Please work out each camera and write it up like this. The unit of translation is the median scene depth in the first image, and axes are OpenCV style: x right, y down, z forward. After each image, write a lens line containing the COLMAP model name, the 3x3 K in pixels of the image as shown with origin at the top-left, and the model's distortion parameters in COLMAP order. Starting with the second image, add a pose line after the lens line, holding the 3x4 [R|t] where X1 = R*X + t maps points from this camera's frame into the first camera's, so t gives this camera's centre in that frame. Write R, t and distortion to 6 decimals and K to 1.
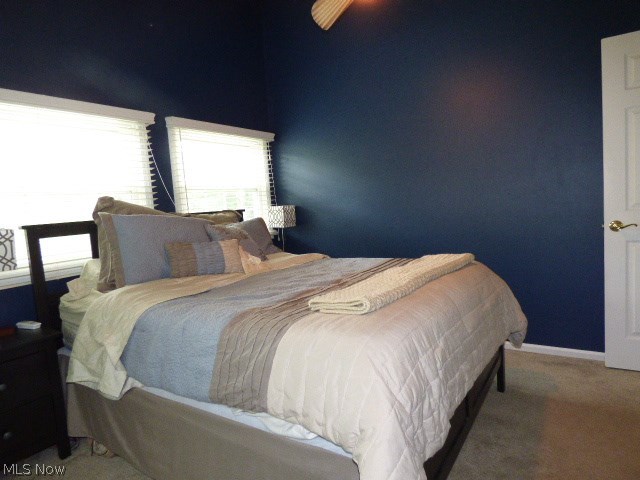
lens RADIAL K [[394.3, 0, 320.0], [0, 394.3, 240.0], [0, 0, 1]] dist [-0.000803, -0.000192]
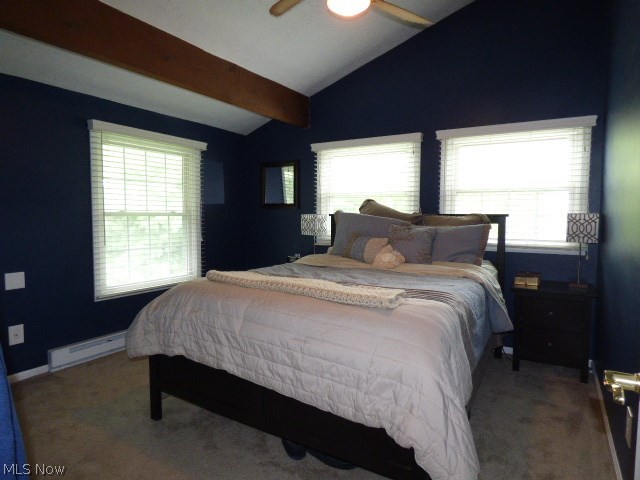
lens RADIAL K [[394.3, 0, 320.0], [0, 394.3, 240.0], [0, 0, 1]] dist [-0.000803, -0.000192]
pose [[0.044906, 0.081177, -0.995688, 0.753869], [-0.134246, 0.988143, 0.074508, -0.031373], [0.989930, 0.130322, 0.055271, 0.593630]]
